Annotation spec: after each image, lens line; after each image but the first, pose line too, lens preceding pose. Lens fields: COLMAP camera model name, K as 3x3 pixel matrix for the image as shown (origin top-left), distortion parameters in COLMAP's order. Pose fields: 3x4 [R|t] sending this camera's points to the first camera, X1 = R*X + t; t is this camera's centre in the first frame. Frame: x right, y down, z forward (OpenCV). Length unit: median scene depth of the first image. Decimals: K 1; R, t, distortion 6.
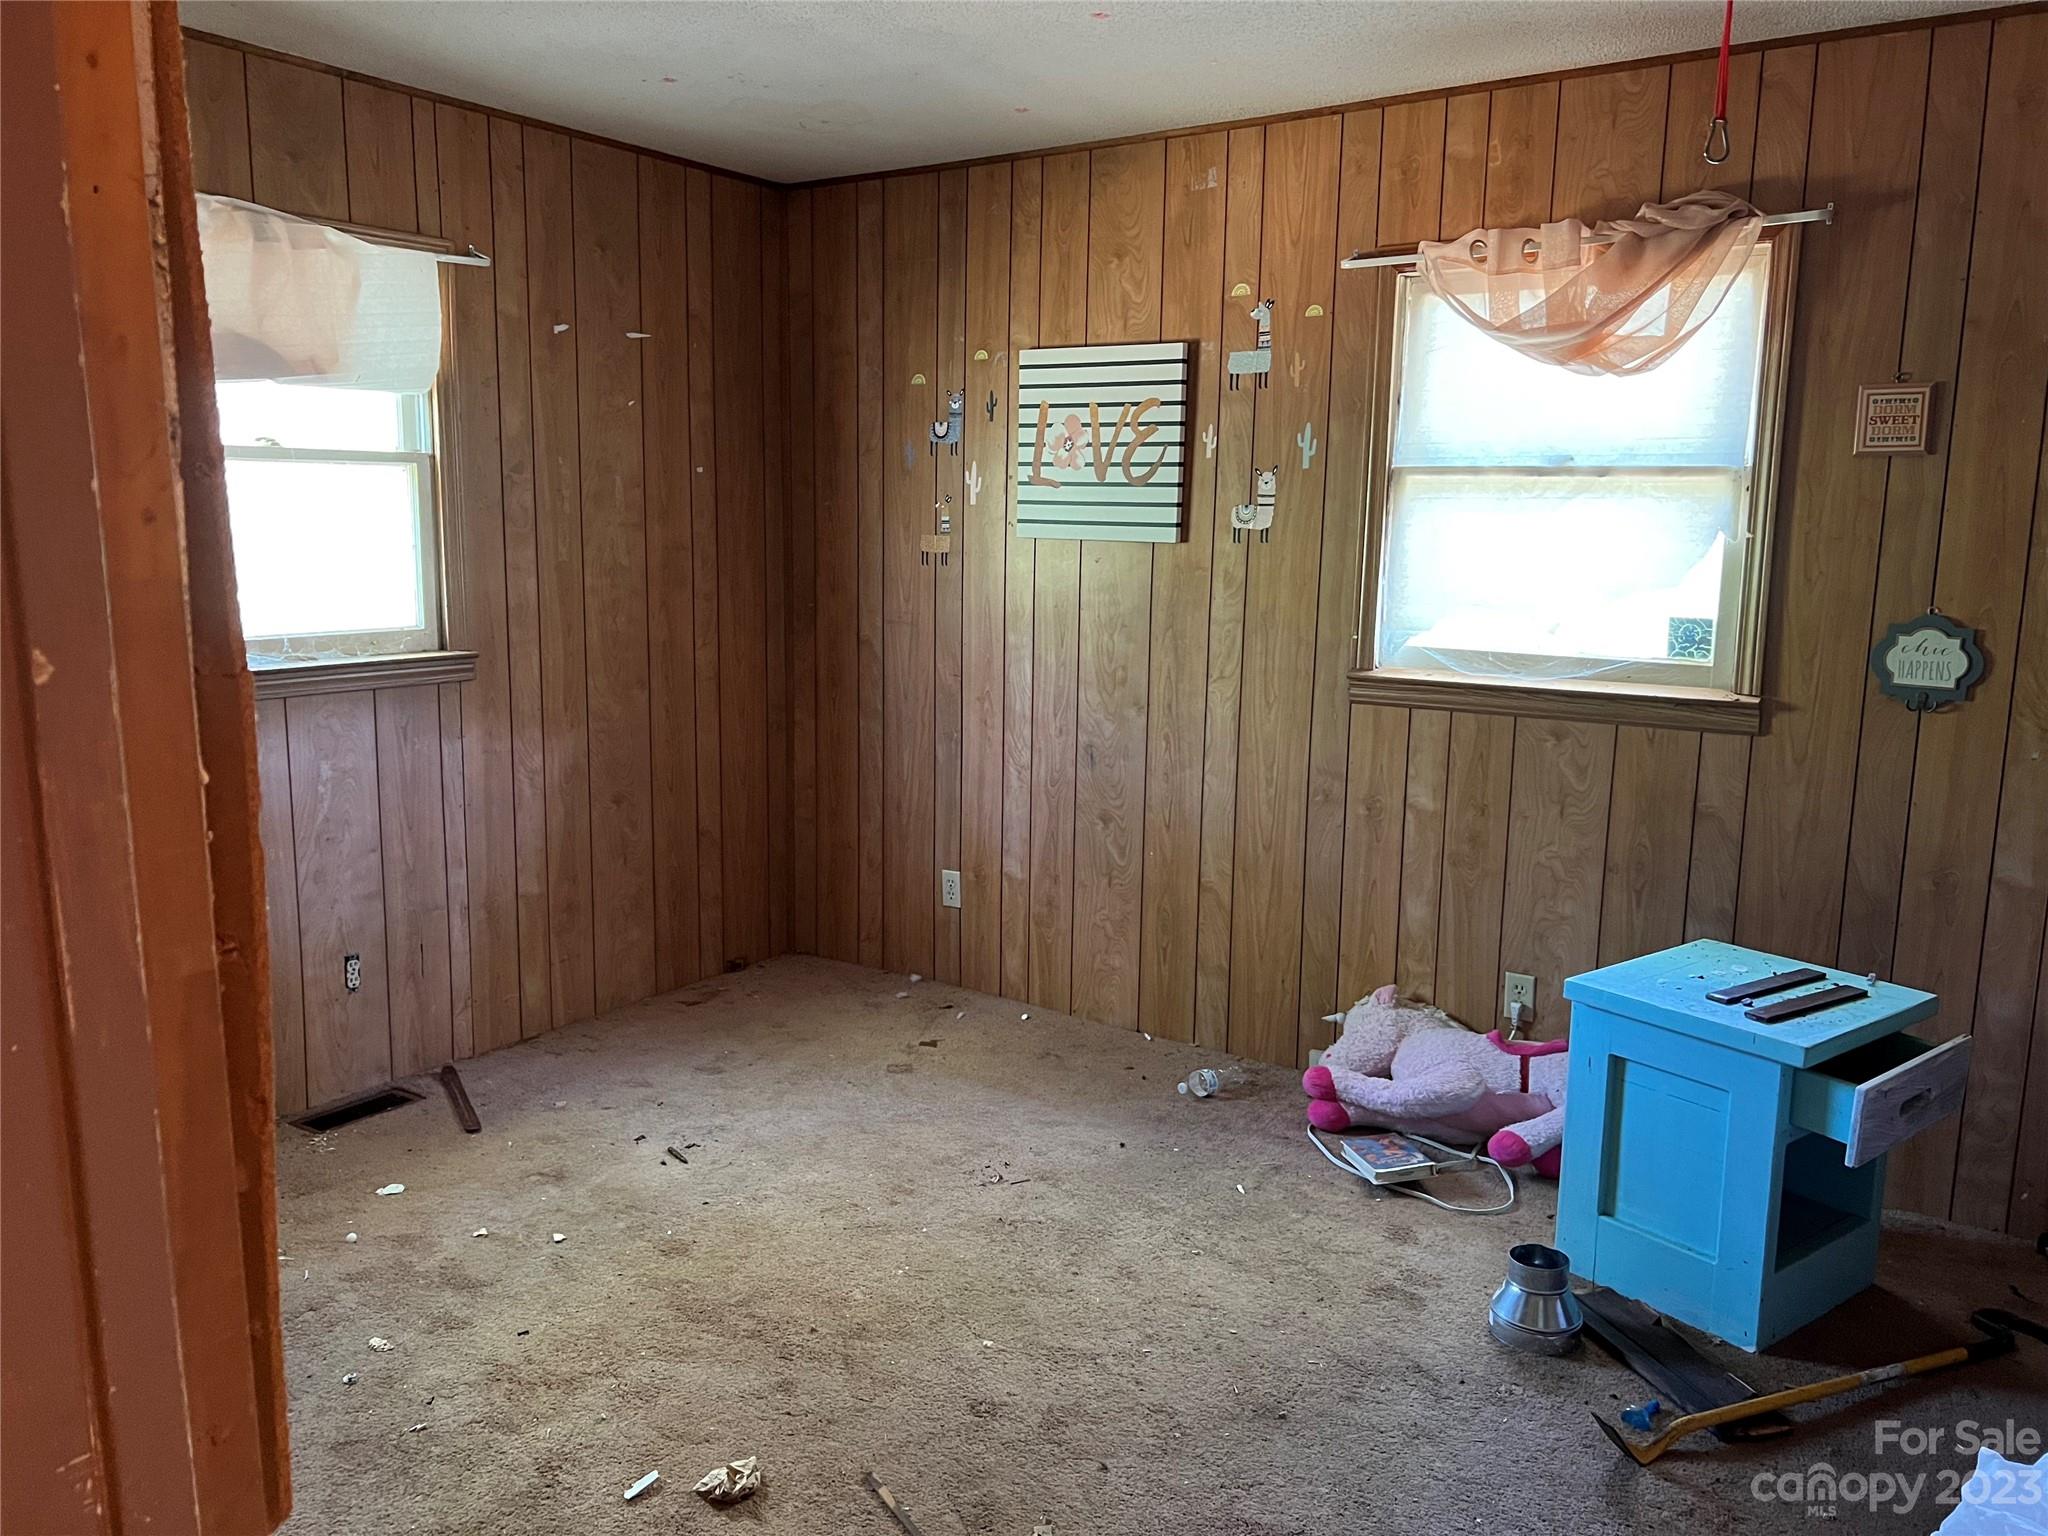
lens RADIAL K [[1541.8, 0, 1016.0], [0, 1541.8, 767.6], [0, 0, 1]] dist [0.066630, -0.080454]
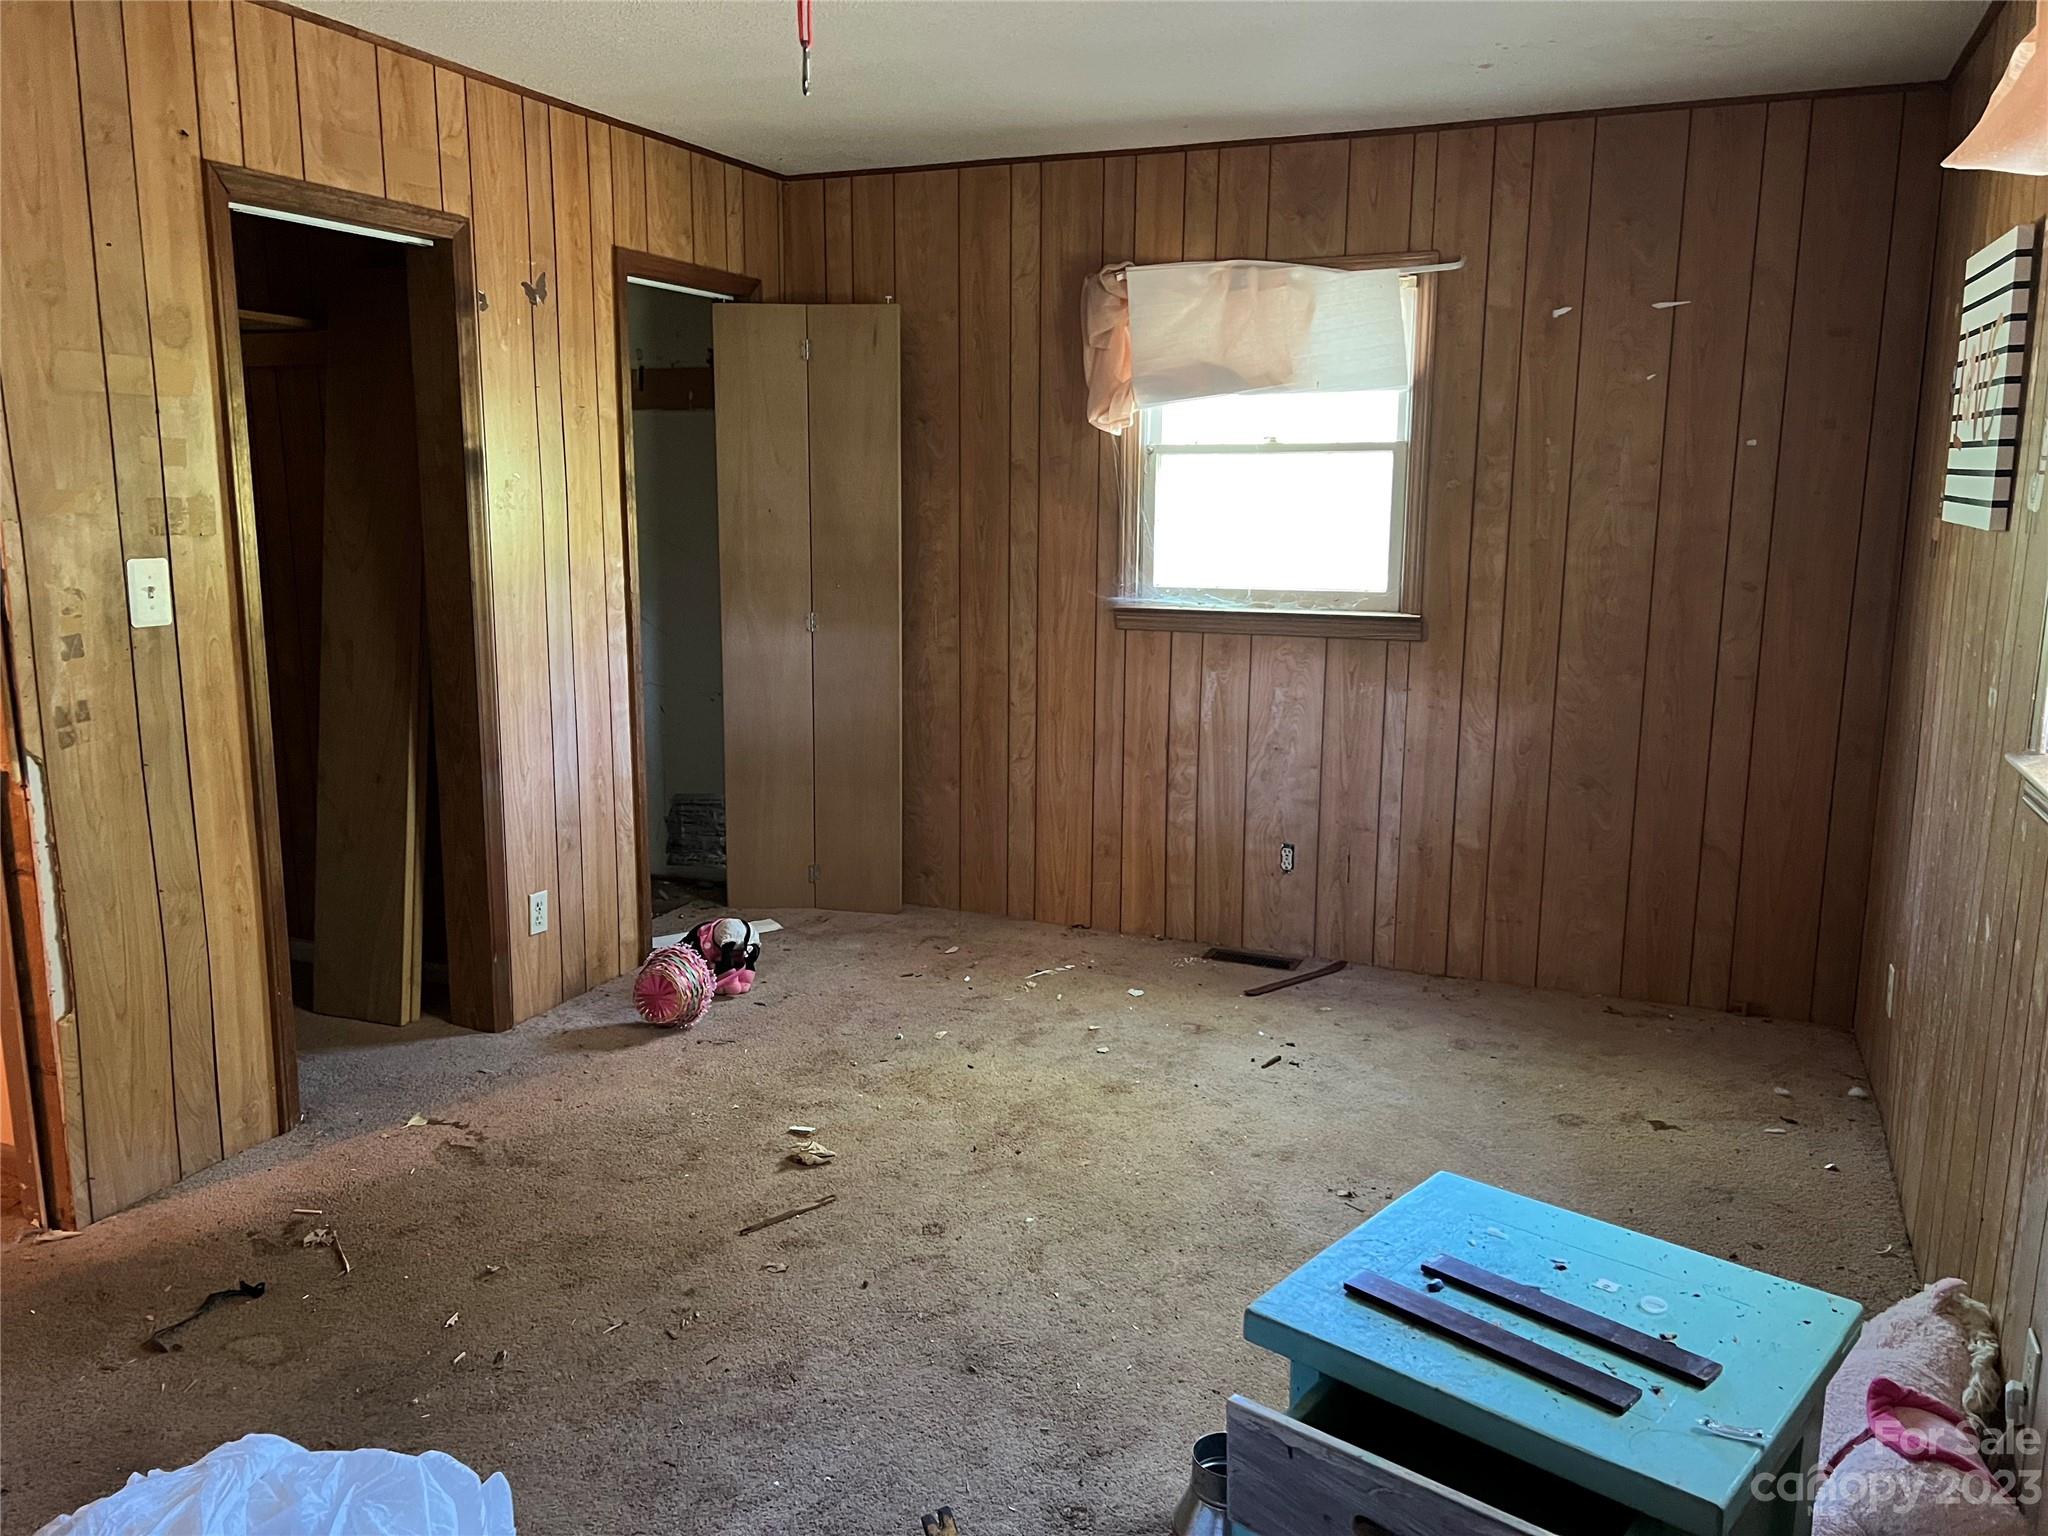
lens RADIAL K [[1541.8, 0, 1012.2], [0, 1541.8, 776.1], [0, 0, 1]] dist [0.066630, -0.080454]
pose [[0.194430, 0.175026, -0.965175, 0.715416], [-0.163457, 0.975976, 0.144057, -0.076193], [0.967202, 0.129756, 0.218368, 0.489915]]
